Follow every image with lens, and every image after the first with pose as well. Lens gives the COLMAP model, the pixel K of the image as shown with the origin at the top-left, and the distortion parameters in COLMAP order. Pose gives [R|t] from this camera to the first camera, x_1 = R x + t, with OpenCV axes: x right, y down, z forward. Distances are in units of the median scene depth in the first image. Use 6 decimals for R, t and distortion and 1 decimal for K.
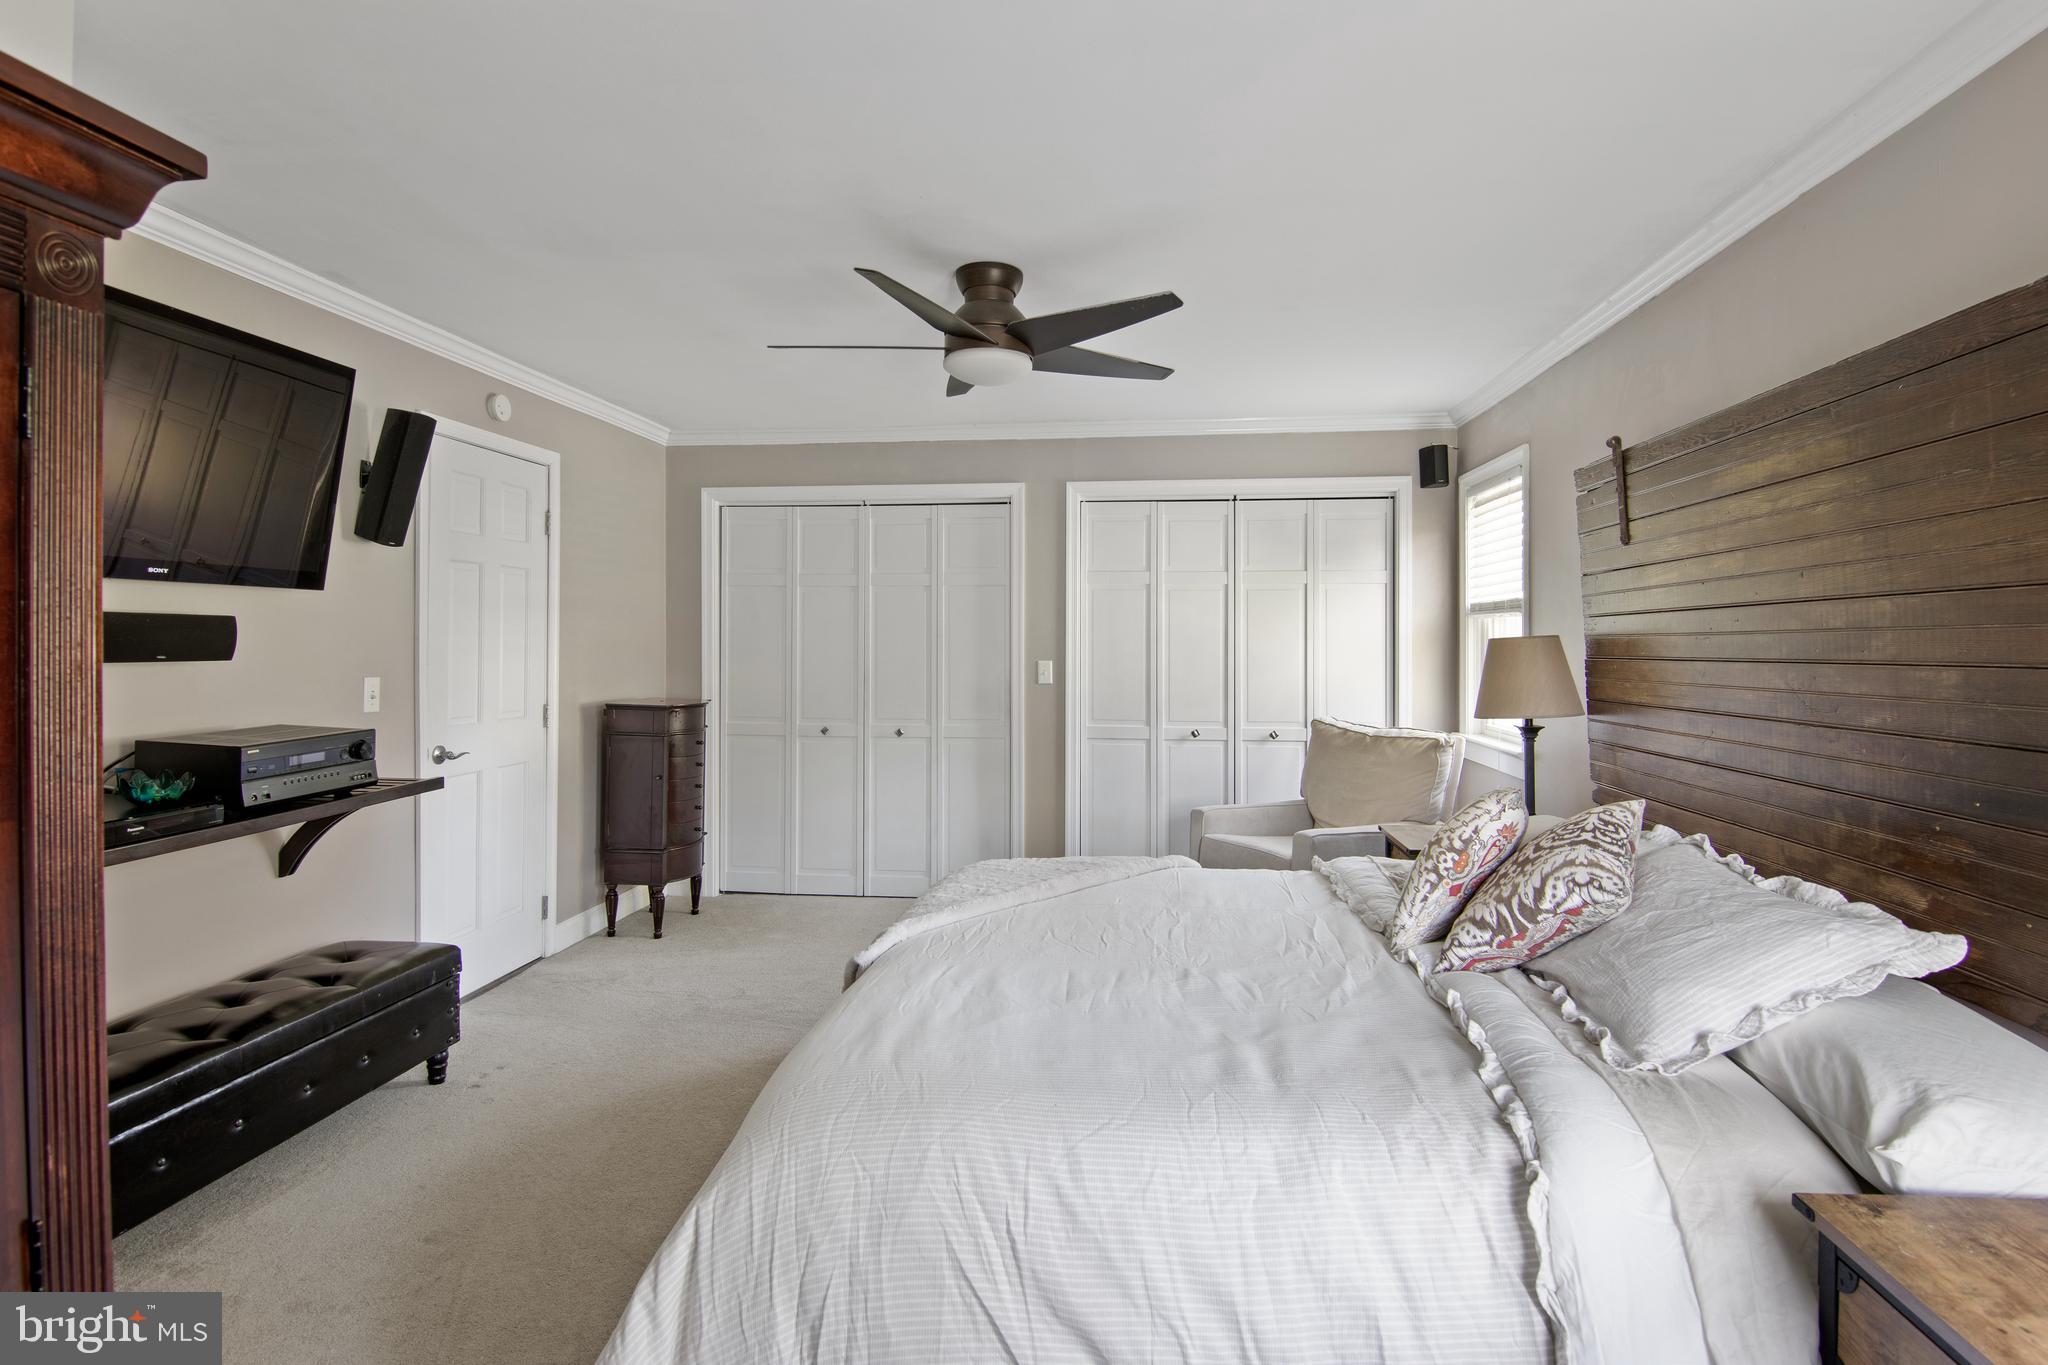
lens RADIAL K [[1057.4, 0, 1112.2], [0, 1057.4, 655.5], [0, 0, 1]] dist [-0.005371, -0.012344]
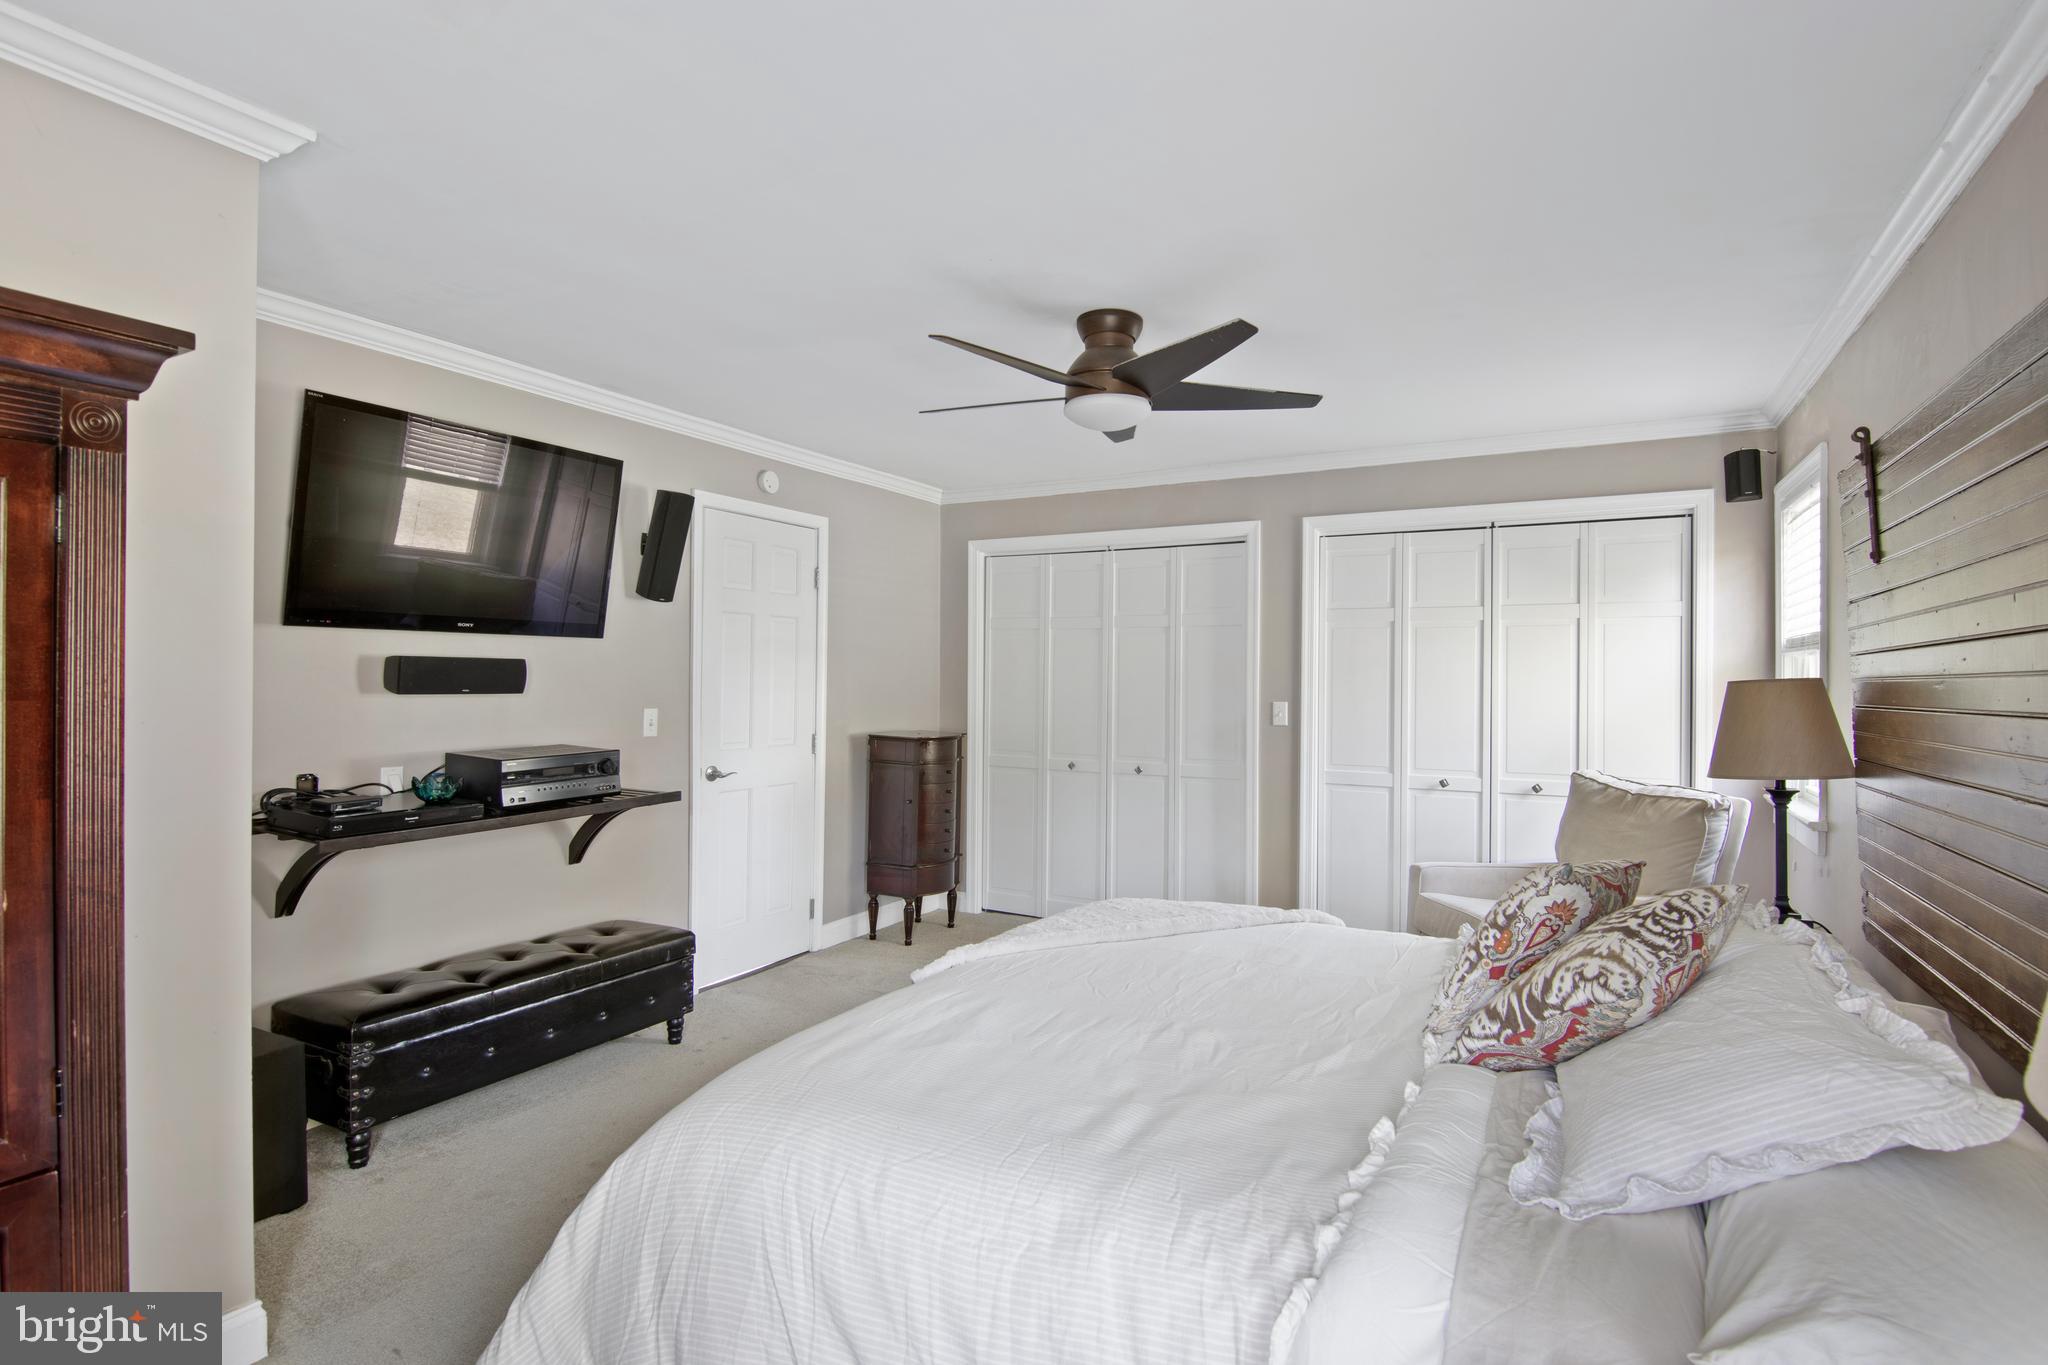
lens RADIAL K [[1057.4, 0, 1085.7], [0, 1057.4, 693.1], [0, 0, 1]] dist [-0.005371, -0.012344]
pose [[0.923806, 0.009464, -0.382744, 0.261038], [-0.010204, 0.999948, 0.000096, -0.002620], [0.382725, 0.003817, 0.923854, 0.054259]]
